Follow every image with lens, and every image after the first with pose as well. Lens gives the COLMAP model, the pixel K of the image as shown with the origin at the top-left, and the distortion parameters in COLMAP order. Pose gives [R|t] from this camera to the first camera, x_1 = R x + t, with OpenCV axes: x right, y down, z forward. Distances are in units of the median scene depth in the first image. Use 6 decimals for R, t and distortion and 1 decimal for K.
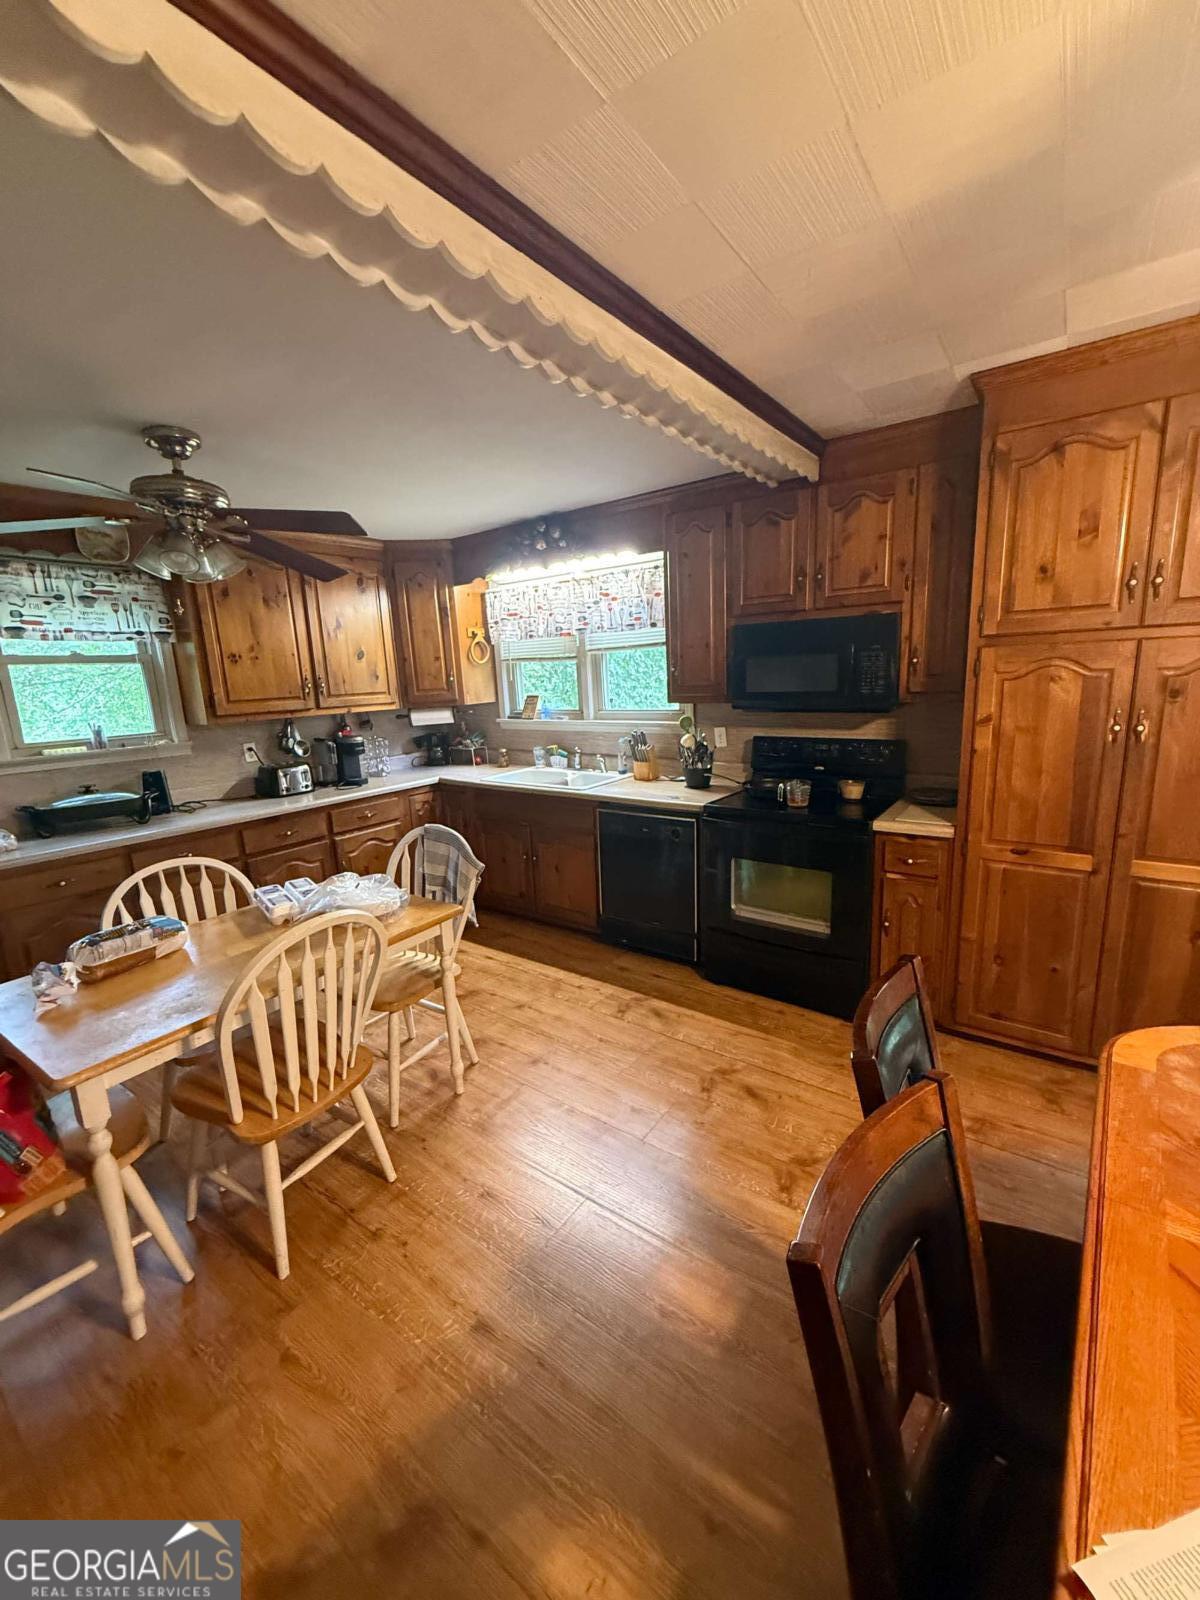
lens RADIAL K [[637.3, 0, 596.4], [0, 637.3, 799.7], [0, 0, 1]] dist [0.002302, 0.000382]
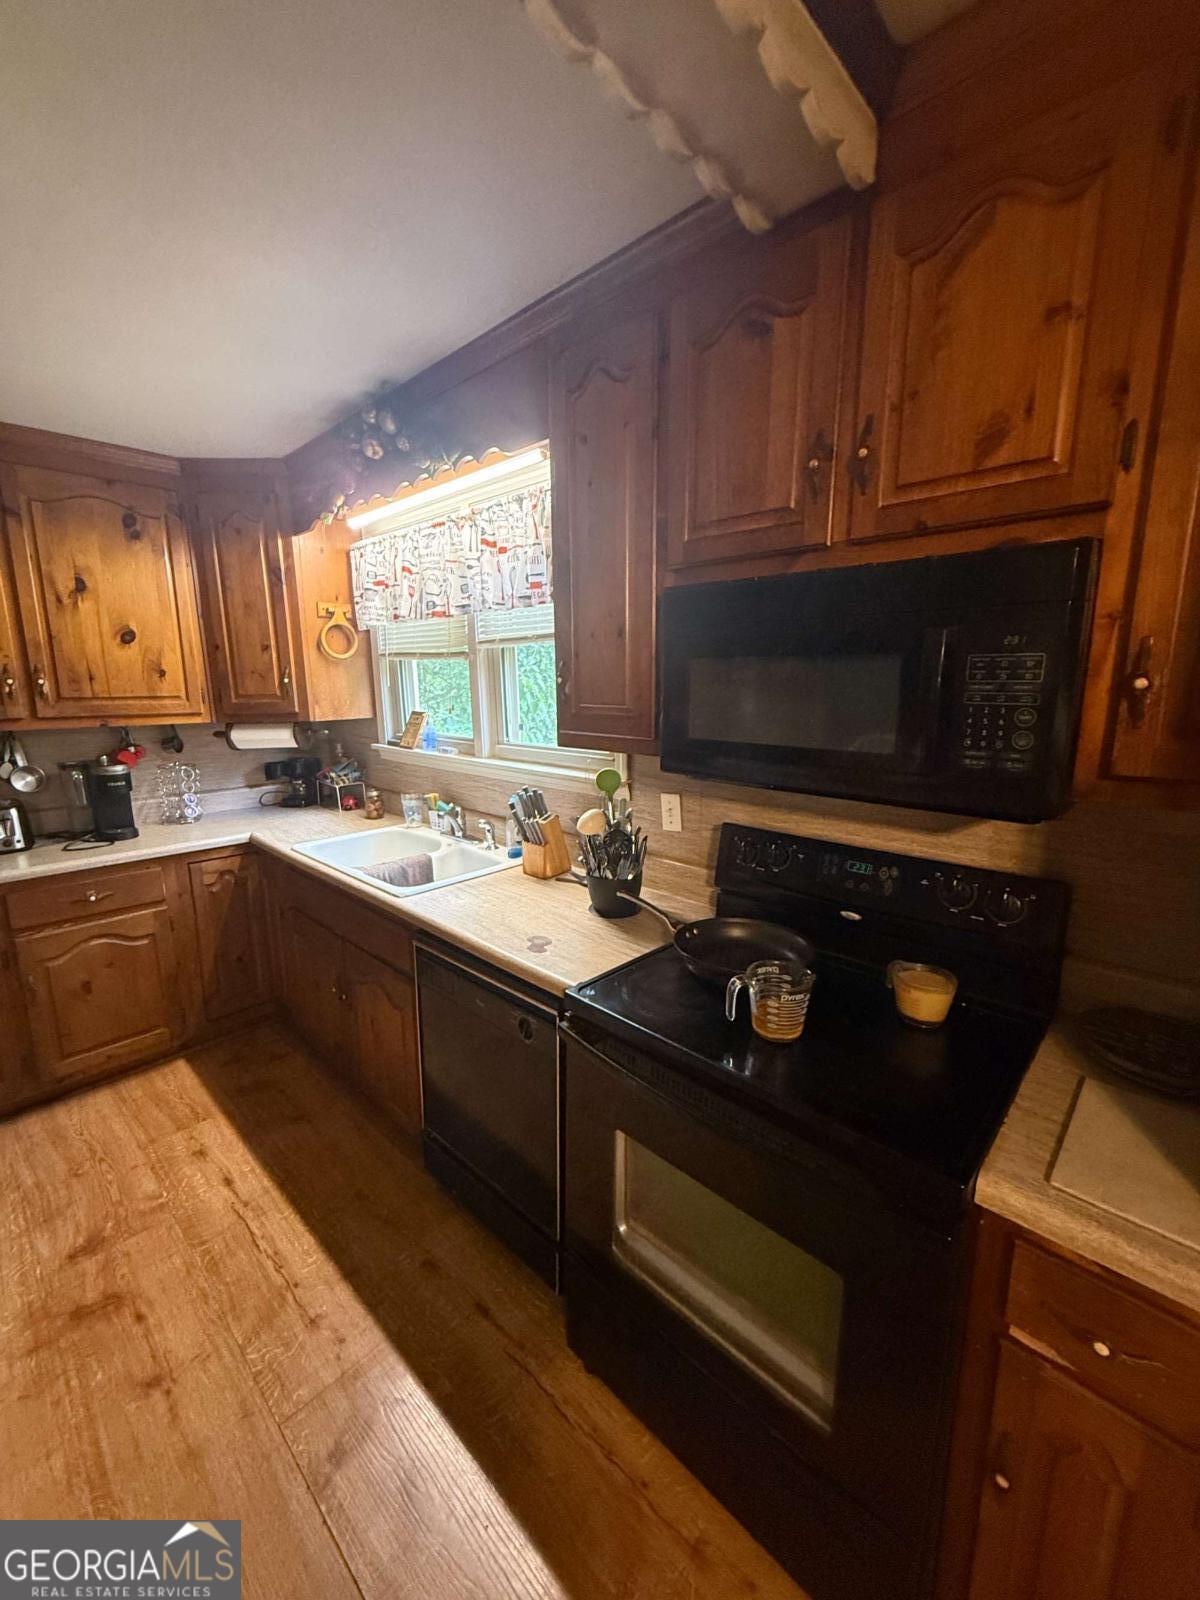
lens RADIAL K [[637.3, 0, 598.4], [0, 637.3, 799.5], [0, 0, 1]] dist [0.002302, 0.000382]
pose [[0.991756, 0.062888, -0.111649, 0.183765], [-0.064022, 0.997927, -0.006600, -0.096782], [0.111003, 0.013694, 0.993726, 0.448968]]
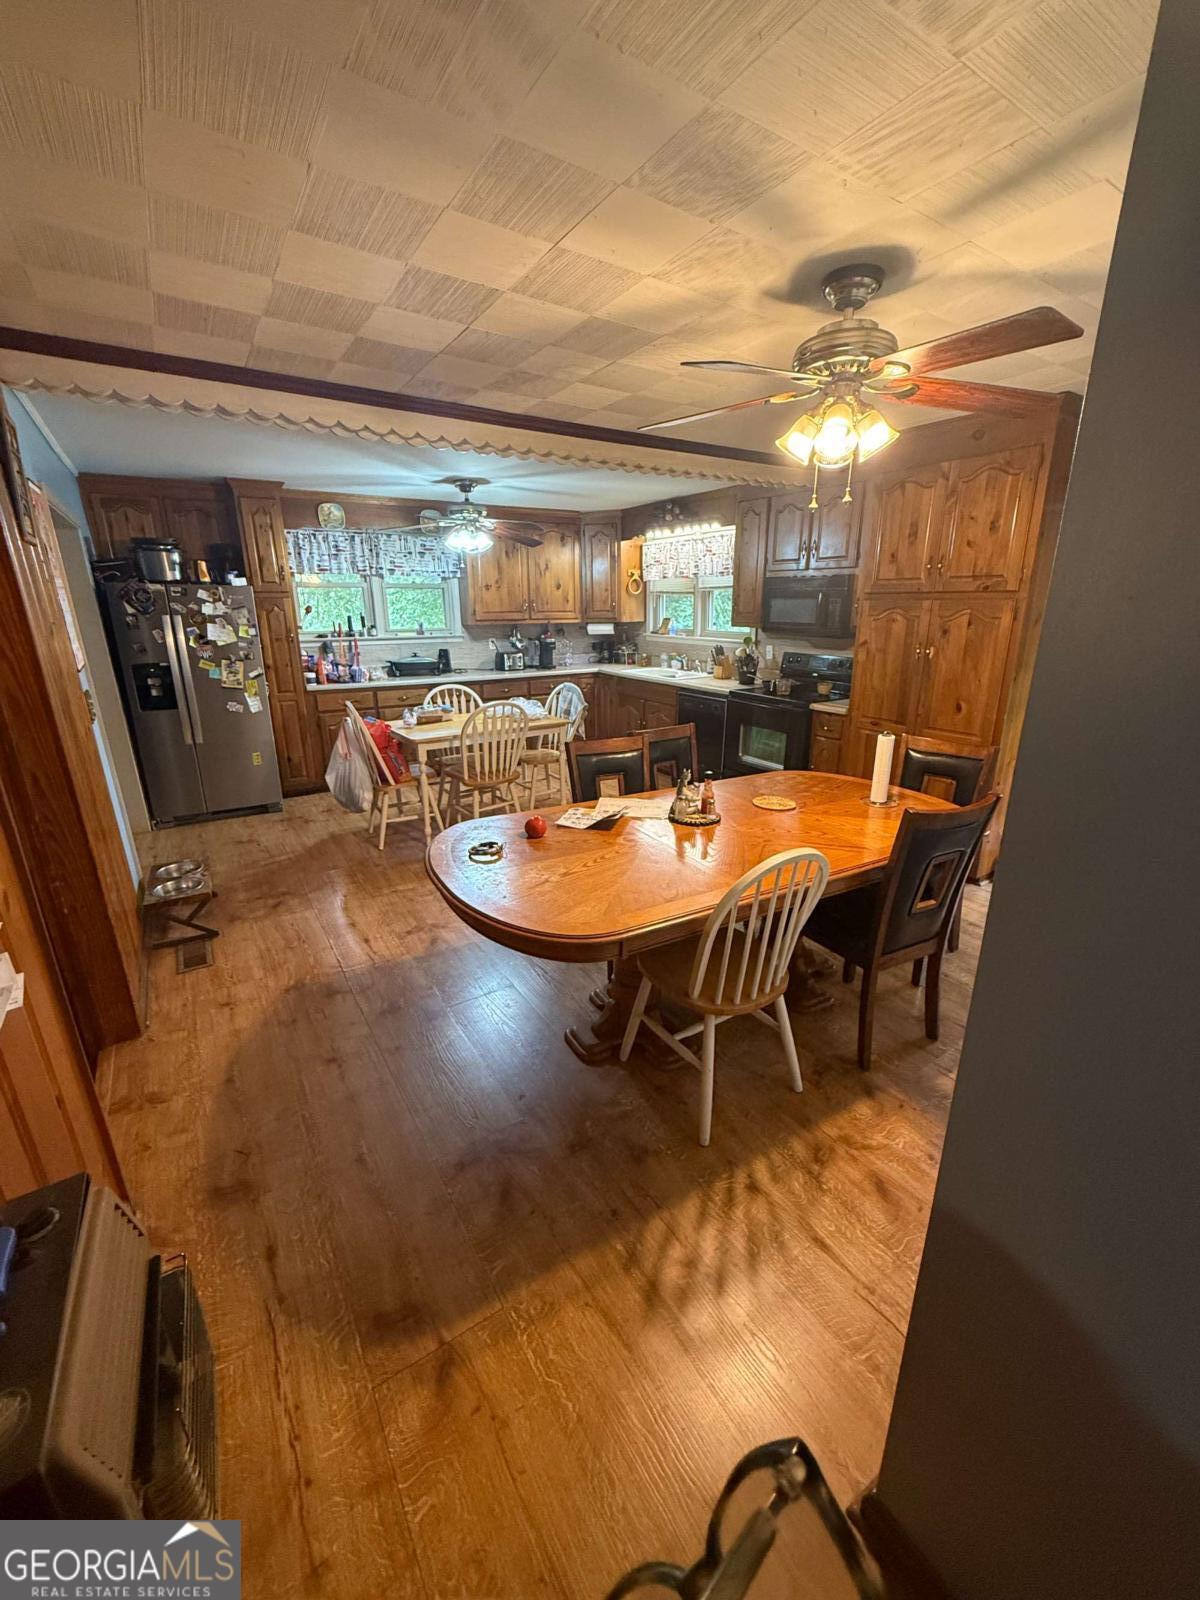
lens RADIAL K [[637.3, 0, 594.8], [0, 637.3, 798.8], [0, 0, 1]] dist [0.002302, 0.000382]
pose [[0.930737, 0.145121, -0.335662, 0.346088], [-0.106856, 0.985754, 0.129889, 0.084788], [0.349730, -0.085025, 0.932984, -0.531733]]
